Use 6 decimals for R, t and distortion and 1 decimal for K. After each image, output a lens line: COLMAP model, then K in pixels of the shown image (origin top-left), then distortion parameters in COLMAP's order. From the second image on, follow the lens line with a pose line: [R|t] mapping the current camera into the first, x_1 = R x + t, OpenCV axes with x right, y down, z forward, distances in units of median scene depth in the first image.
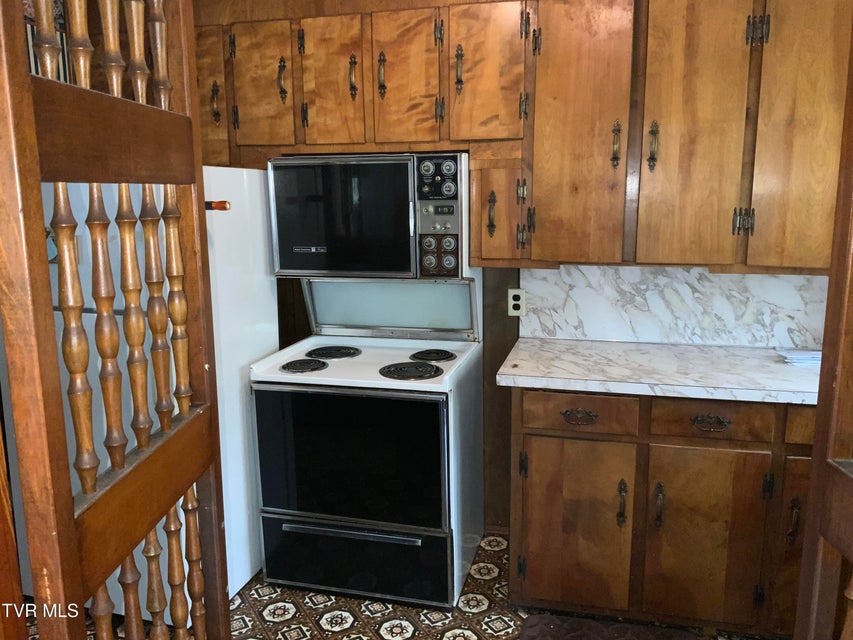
lens RADIAL K [[701.4, 0, 421.0], [0, 701.4, 317.2], [0, 0, 1]] dist [0.089293, -0.151829]
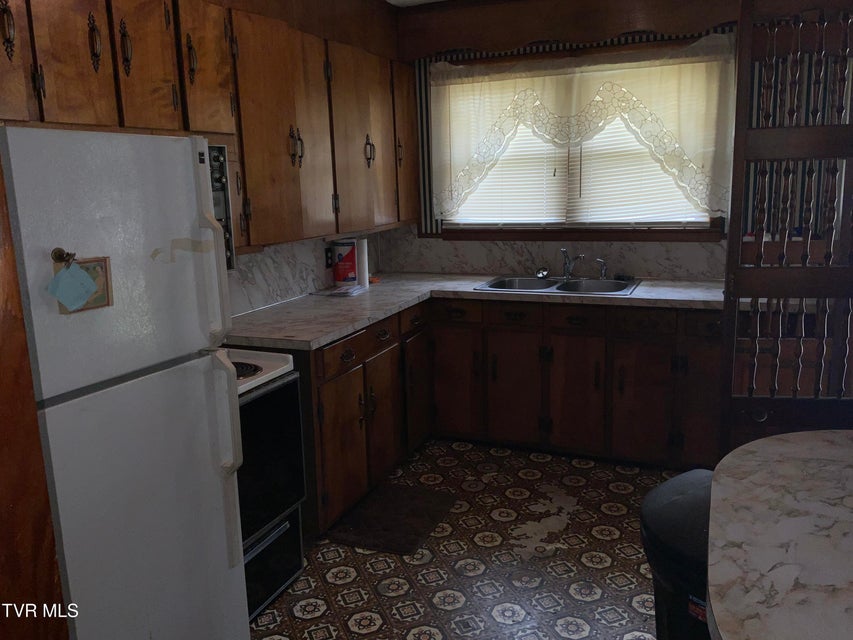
lens RADIAL K [[721.3, 0, 426.5], [0, 721.3, 320.0], [0, 0, 1]] dist [0.092663, -0.196757]
pose [[0.115193, -0.185261, 0.975914, -0.939278], [0.207821, 0.965207, 0.158698, -0.091541], [-0.971360, 0.184535, 0.149687, 0.582976]]
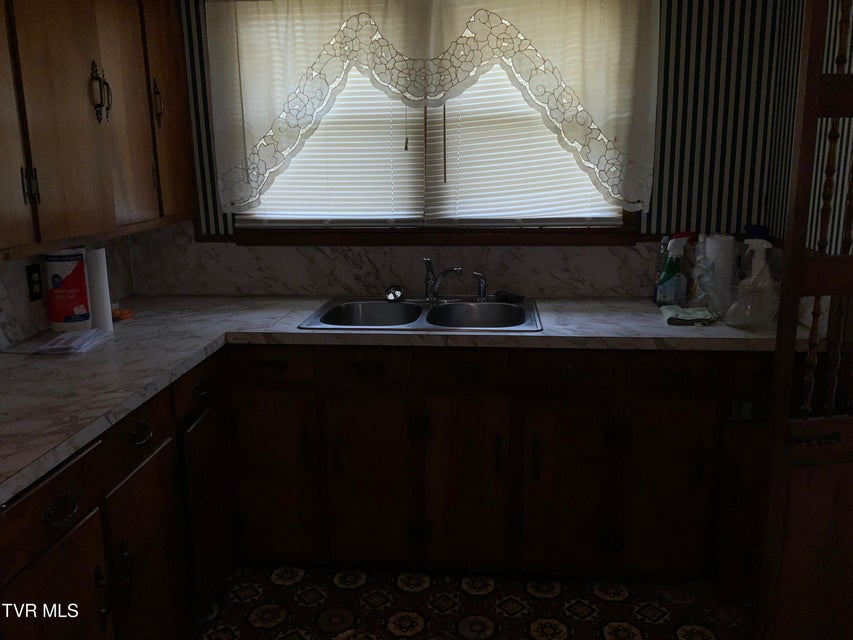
lens RADIAL K [[701.4, 0, 421.0], [0, 701.4, 317.2], [0, 0, 1]] dist [0.089293, -0.151829]
pose [[-0.191592, -0.199985, 0.960884, -0.349720], [0.192043, 0.952458, 0.236523, -0.091558], [-0.962503, 0.229848, -0.144078, 0.675491]]
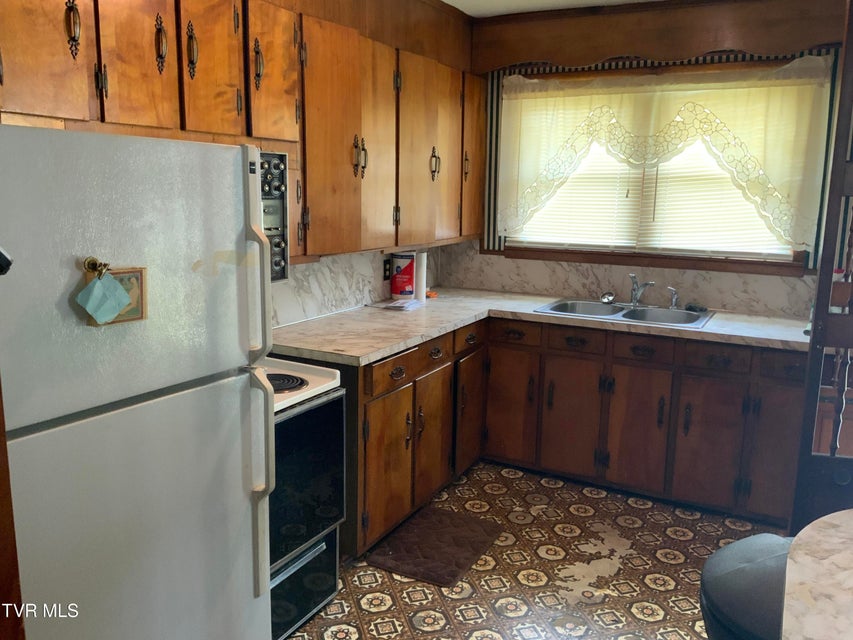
lens RADIAL K [[719.5, 0, 423.3], [0, 719.5, 318.4], [0, 0, 1]] dist [0.082509, -0.195042]
pose [[0.211014, -0.160562, 0.964206, -0.886685], [0.158698, 0.978957, 0.128288, -0.099692], [-0.964514, 0.125947, 0.232055, 0.581298]]
